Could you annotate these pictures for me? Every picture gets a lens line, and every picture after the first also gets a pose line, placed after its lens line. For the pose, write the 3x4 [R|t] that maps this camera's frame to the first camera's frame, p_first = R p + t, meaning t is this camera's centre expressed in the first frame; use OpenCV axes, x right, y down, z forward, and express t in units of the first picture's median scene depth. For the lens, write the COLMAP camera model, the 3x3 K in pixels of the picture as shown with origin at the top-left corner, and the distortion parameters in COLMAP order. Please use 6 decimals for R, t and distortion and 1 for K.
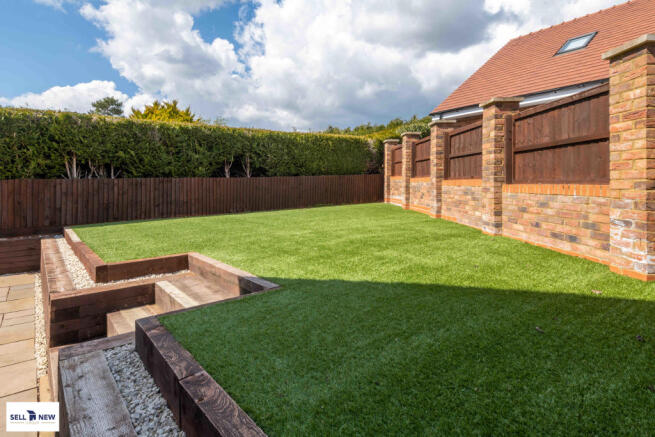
lens RADIAL K [[381.6, 0, 321.5], [0, 381.6, 191.2], [0, 0, 1]] dist [0.006065, -0.005183]
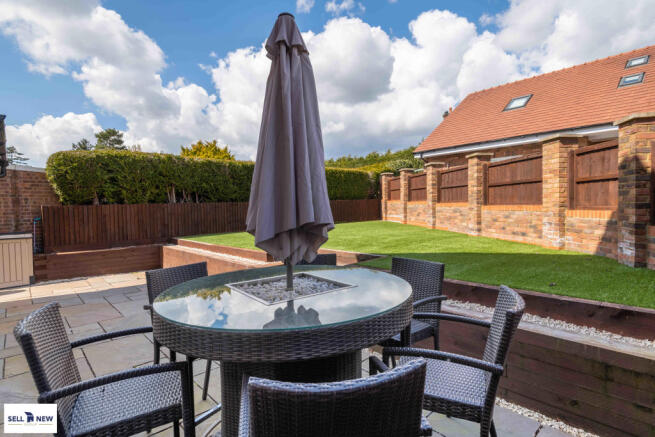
lens RADIAL K [[345.0, 0, 327.5], [0, 345.0, 219.5], [0, 0, 1]] dist [-0.008035, 0.000760]
pose [[0.995559, -0.008775, 0.093733, -0.232795], [0.007184, 0.999825, 0.017298, 0.008374], [-0.093868, -0.016548, 0.995447, -0.298764]]
